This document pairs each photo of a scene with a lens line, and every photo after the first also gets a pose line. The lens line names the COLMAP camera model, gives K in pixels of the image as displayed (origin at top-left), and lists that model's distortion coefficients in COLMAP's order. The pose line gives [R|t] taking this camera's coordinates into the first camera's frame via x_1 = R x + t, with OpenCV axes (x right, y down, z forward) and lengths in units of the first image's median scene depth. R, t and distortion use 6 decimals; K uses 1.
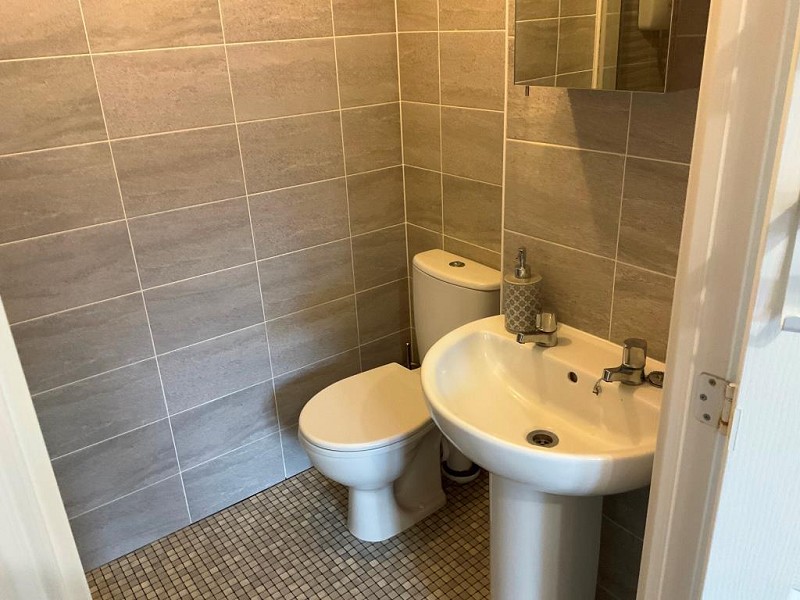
lens RADIAL K [[656.9, 0, 400.0], [0, 656.9, 300.0], [0, 0, 1]] dist [0.050429, -0.114018]
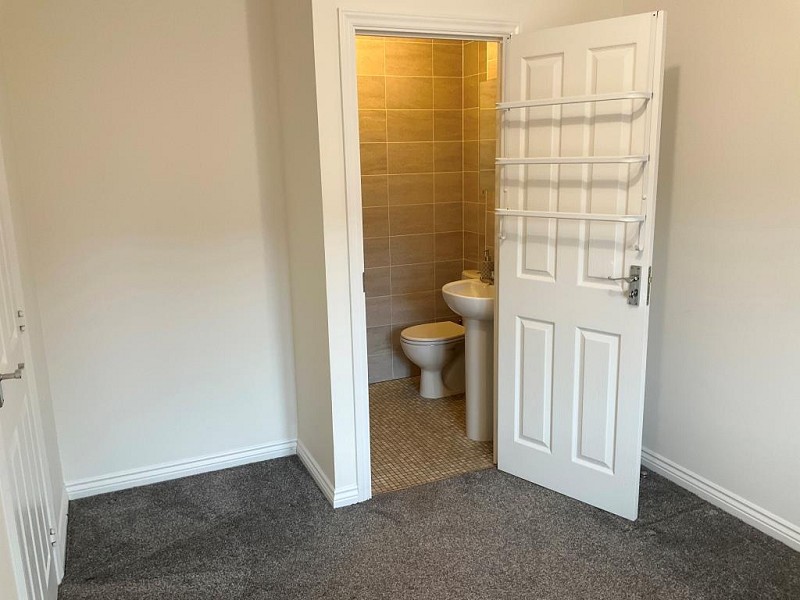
lens RADIAL K [[656.9, 0, 400.0], [0, 656.9, 300.0], [0, 0, 1]] dist [0.050429, -0.114018]
pose [[0.977519, 0.069642, -0.199016, 0.259271], [-0.103884, 0.980441, -0.167163, 0.411299], [0.183482, 0.184079, 0.965634, -1.098847]]
